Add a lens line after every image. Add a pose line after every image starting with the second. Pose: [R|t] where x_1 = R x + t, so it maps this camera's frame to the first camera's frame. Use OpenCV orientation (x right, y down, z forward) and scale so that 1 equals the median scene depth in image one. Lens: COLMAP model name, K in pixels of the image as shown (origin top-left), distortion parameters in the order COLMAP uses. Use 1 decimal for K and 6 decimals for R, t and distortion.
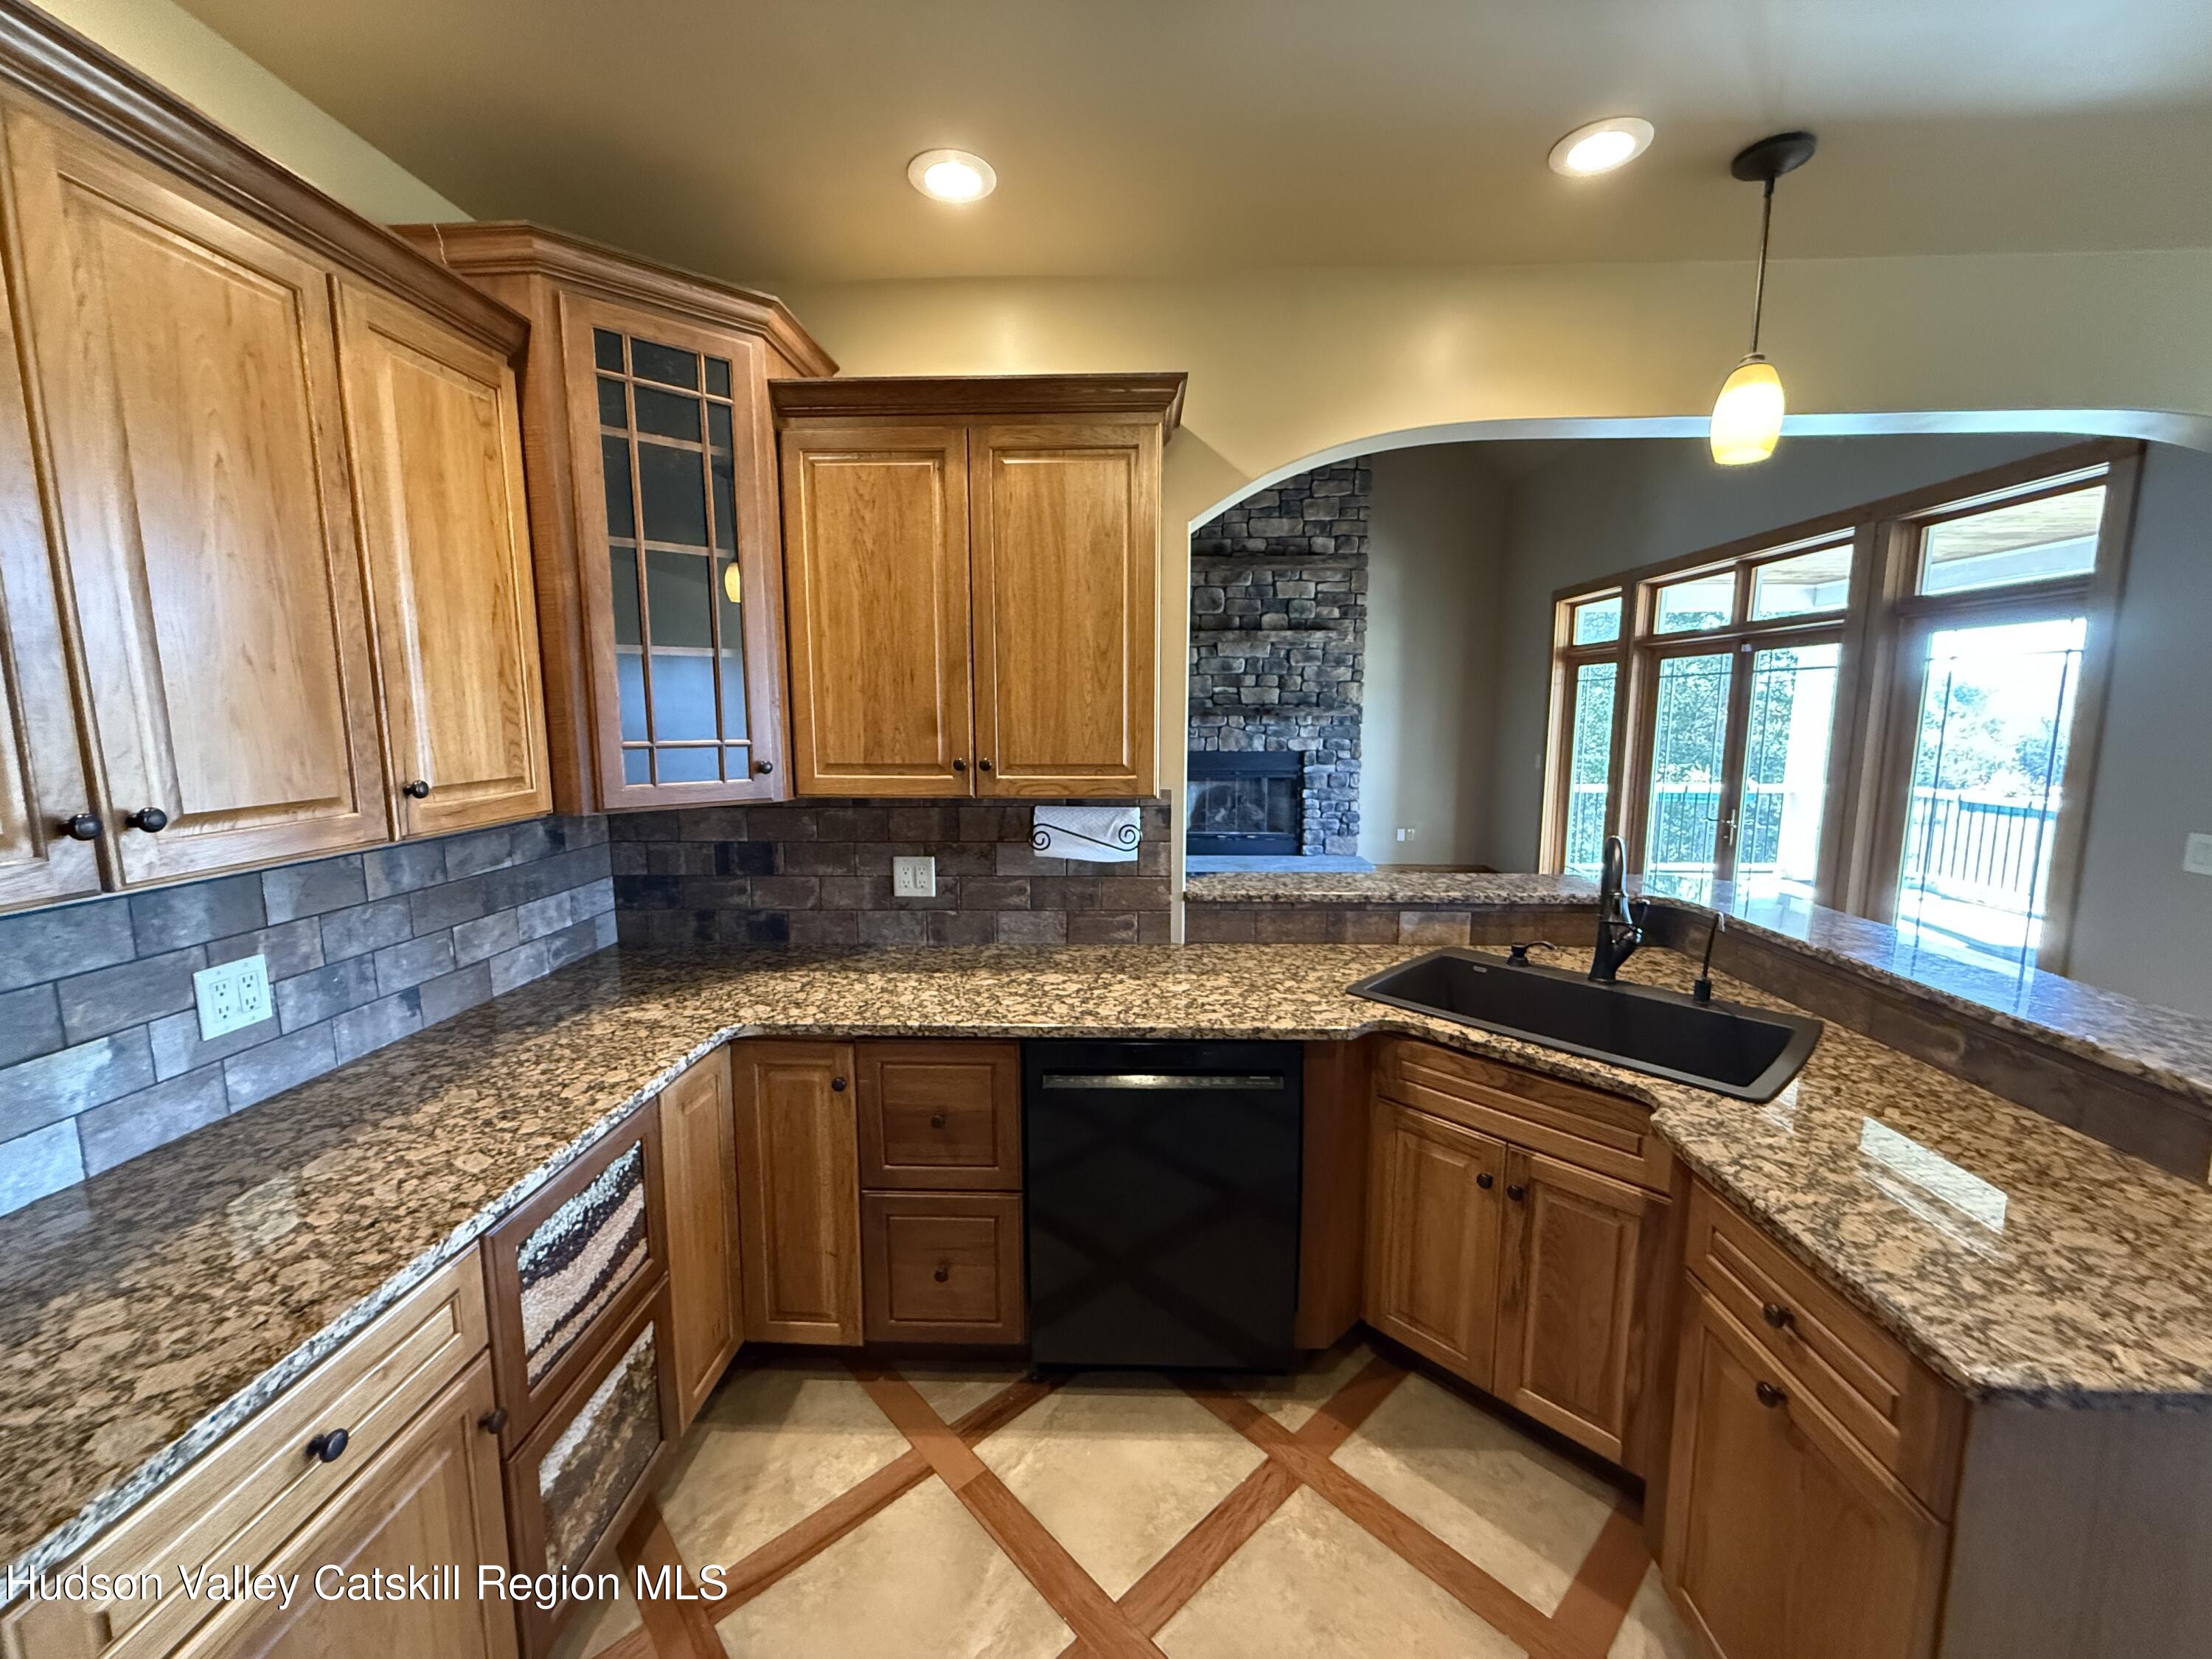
lens RADIAL K [[877.6, 0, 1106.0], [0, 877.6, 829.5], [0, 0, 1]] dist [-0.007112, 0.000350]
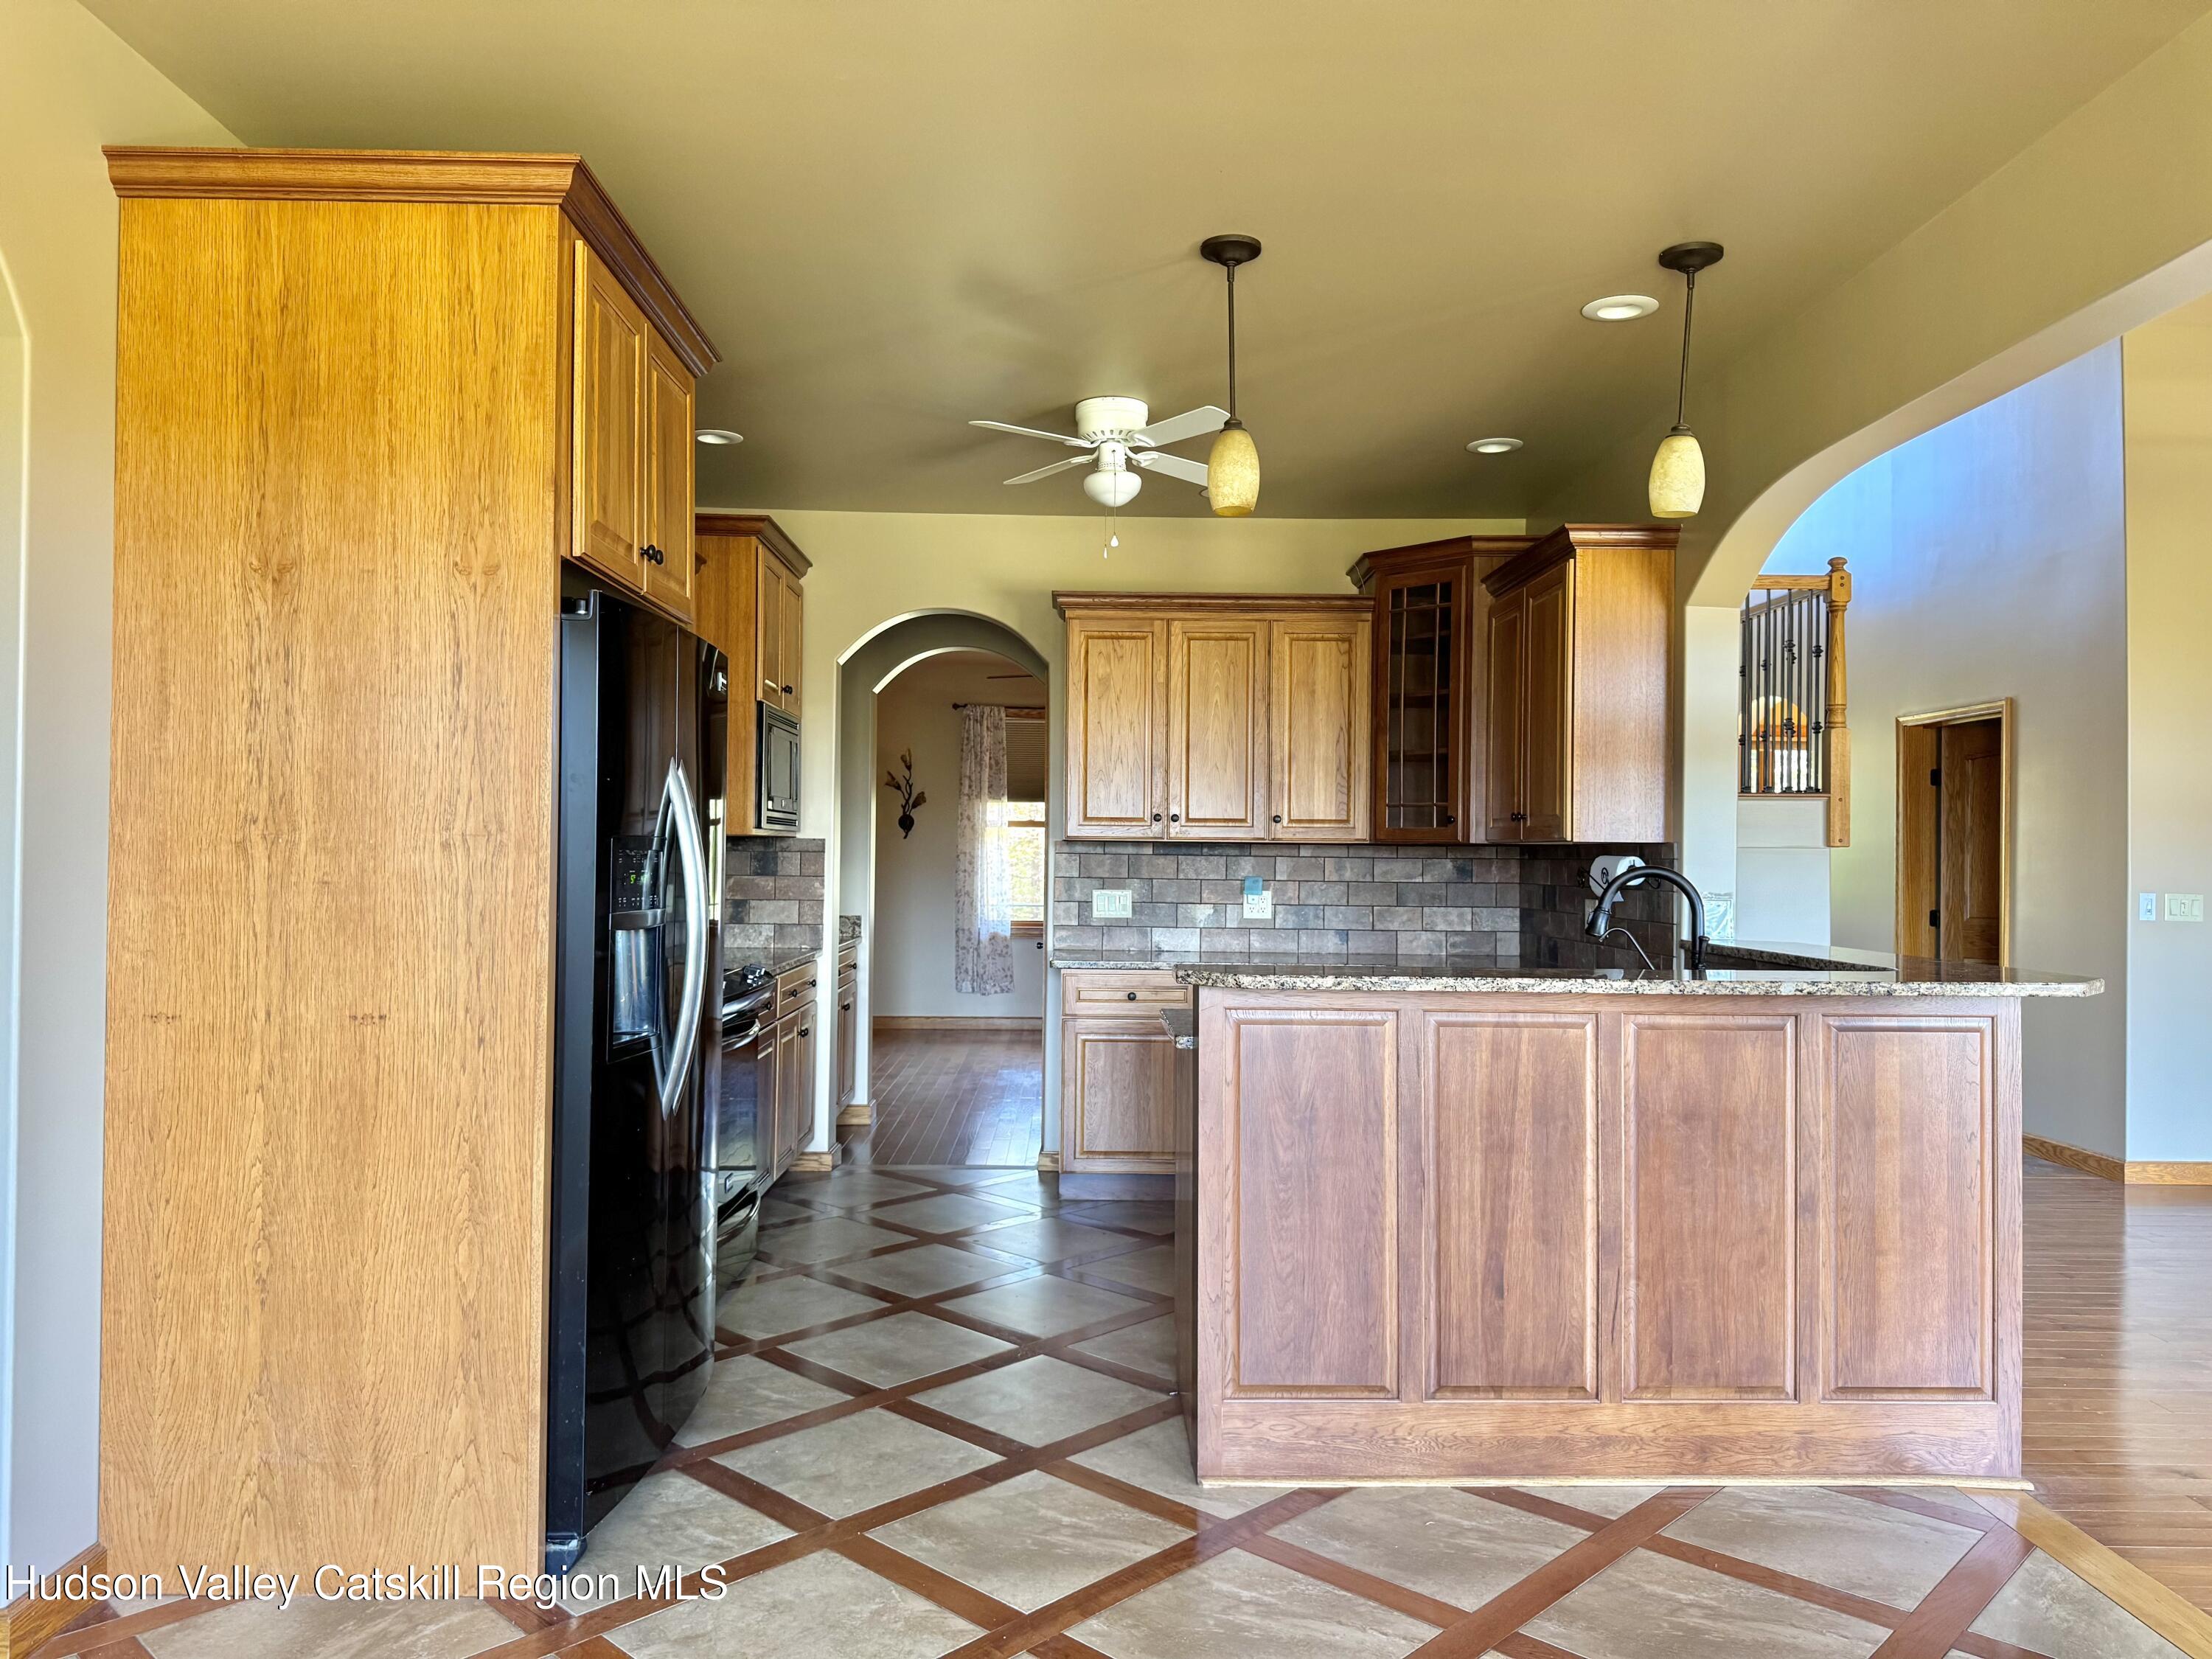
lens RADIAL K [[1551.9, 0, 1106.0], [0, 1551.9, 829.5], [0, 0, 1]] dist [0.137145, -0.150609]
pose [[0.067679, -0.019073, -0.997525, 2.512798], [-0.145490, 0.988941, -0.028779, 0.127675], [0.987042, 0.147078, 0.064155, 0.199478]]
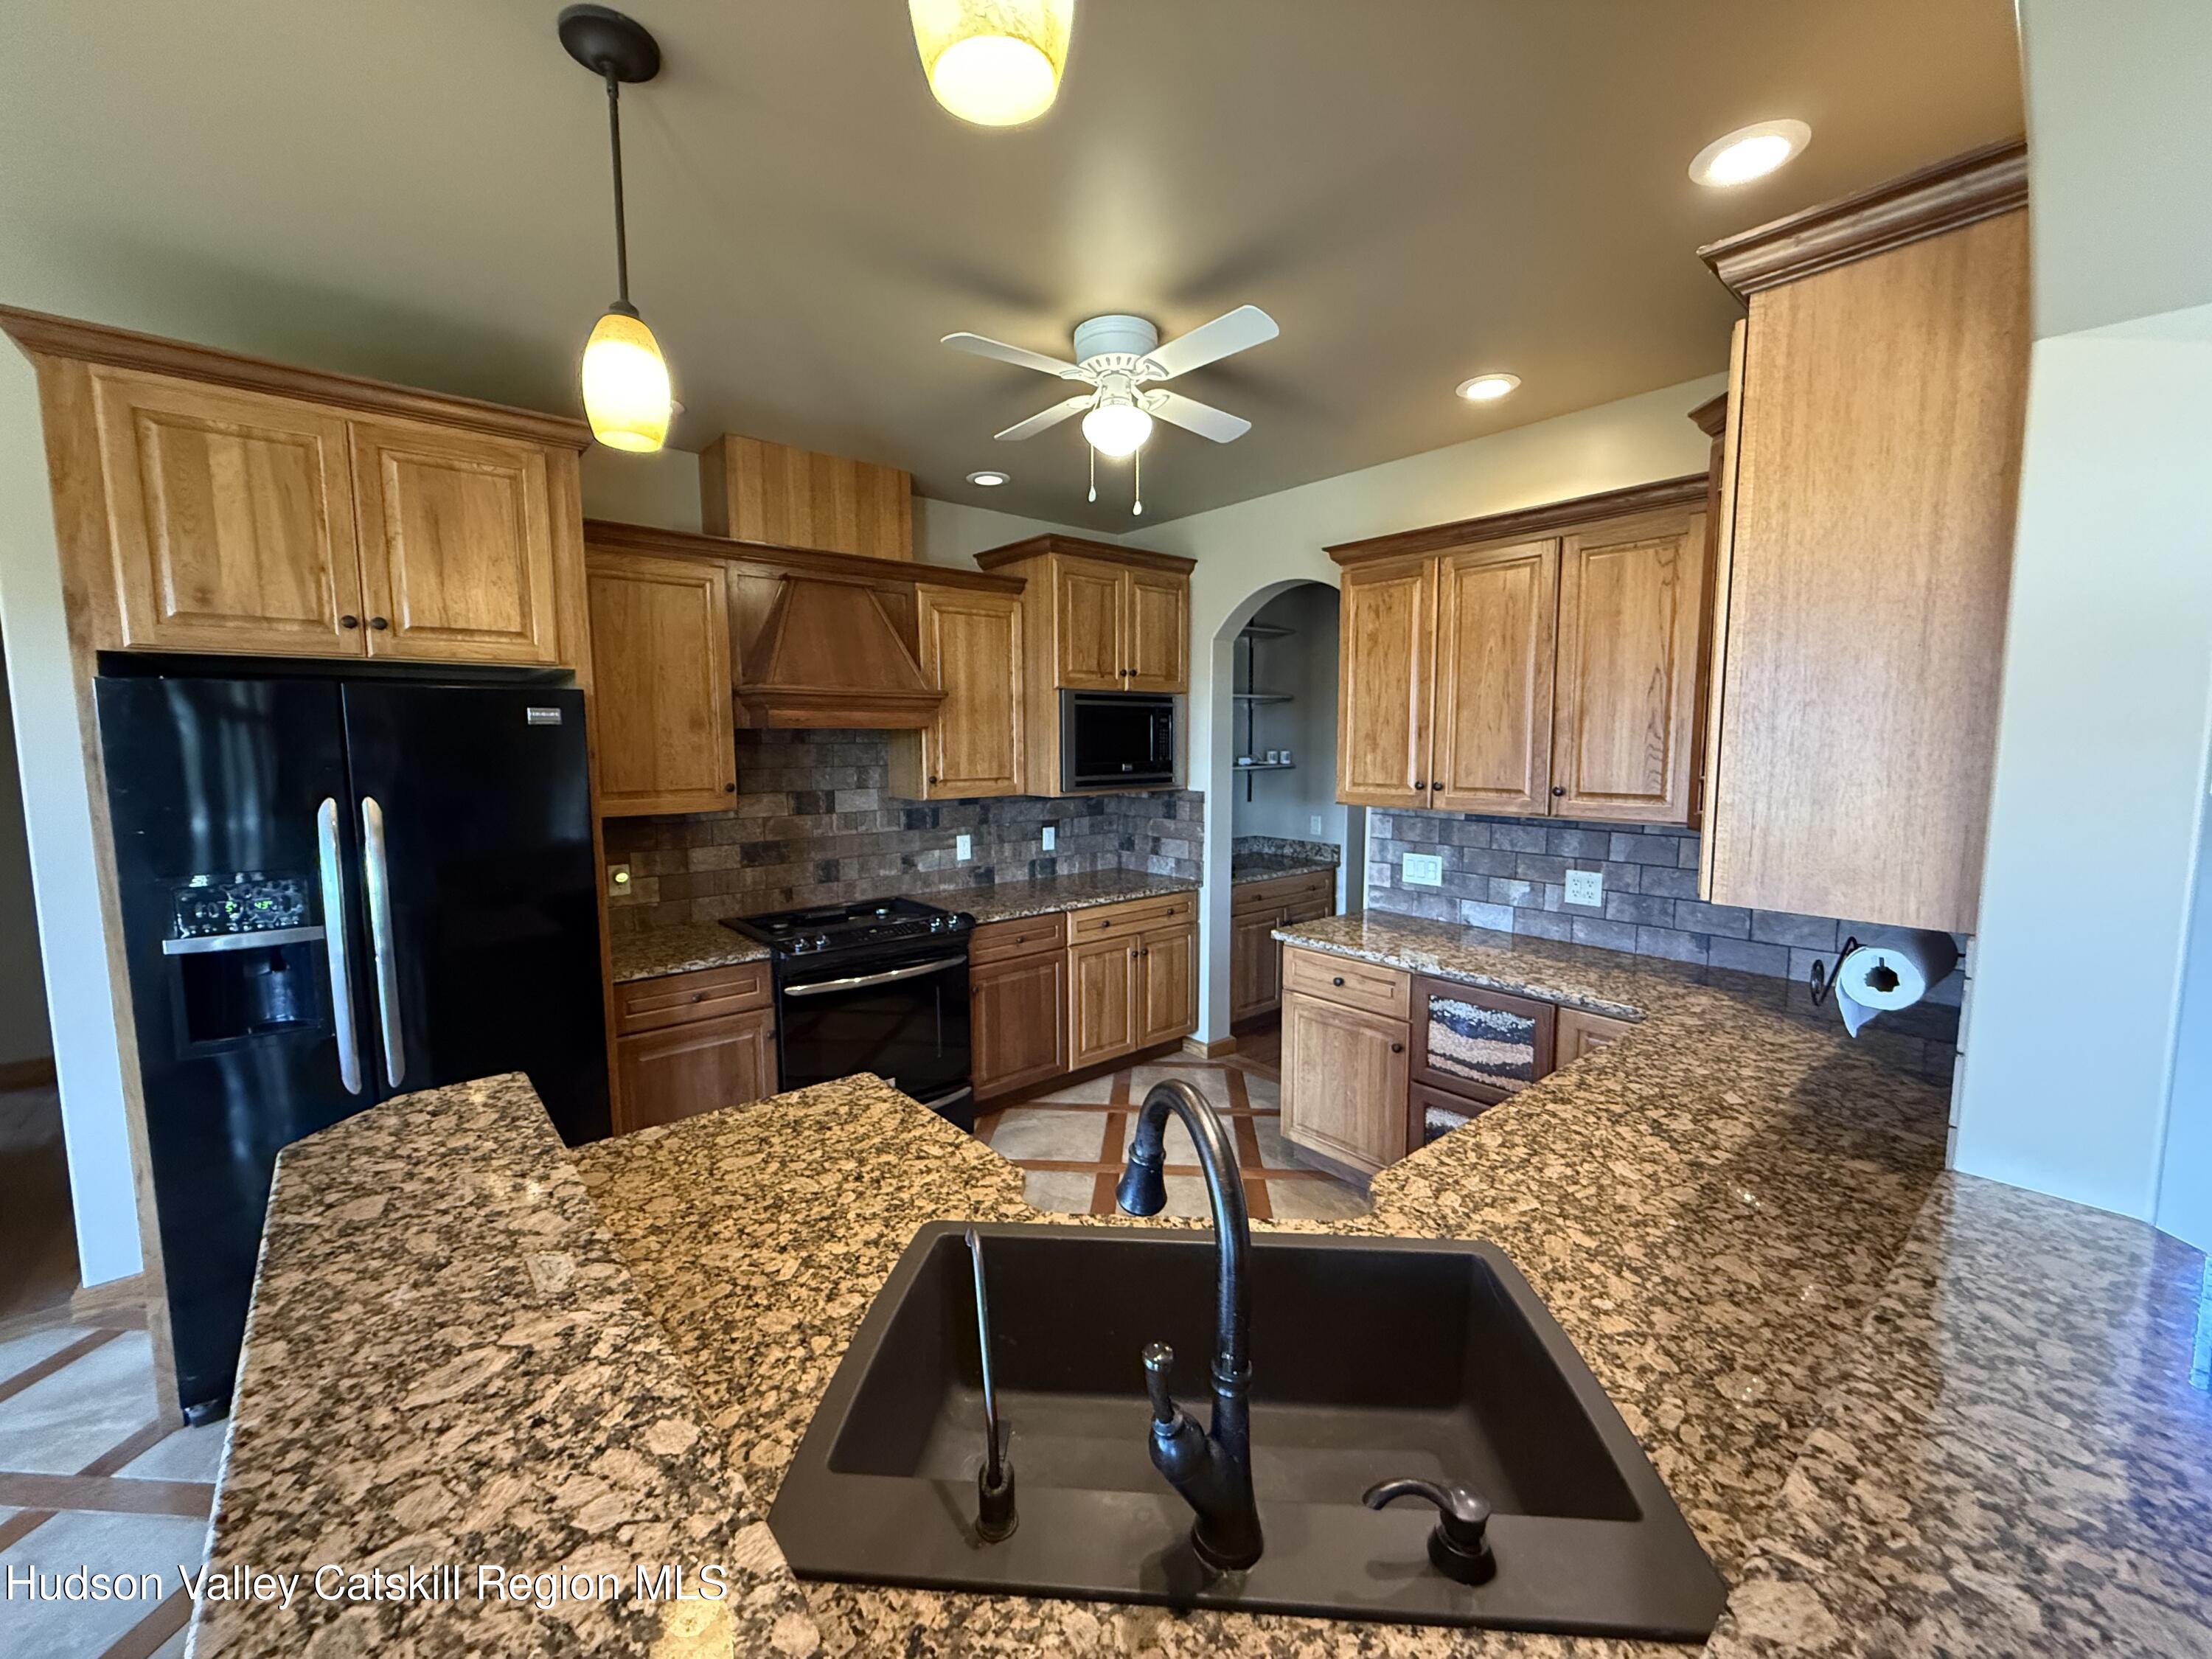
lens RADIAL K [[877.6, 0, 1106.0], [0, 877.6, 829.5], [0, 0, 1]] dist [-0.007112, 0.000350]
pose [[-0.733558, 0.077170, -0.675232, 0.889468], [-0.085177, 0.975260, 0.203994, -0.198022], [0.674268, 0.207156, -0.708836, 1.251764]]
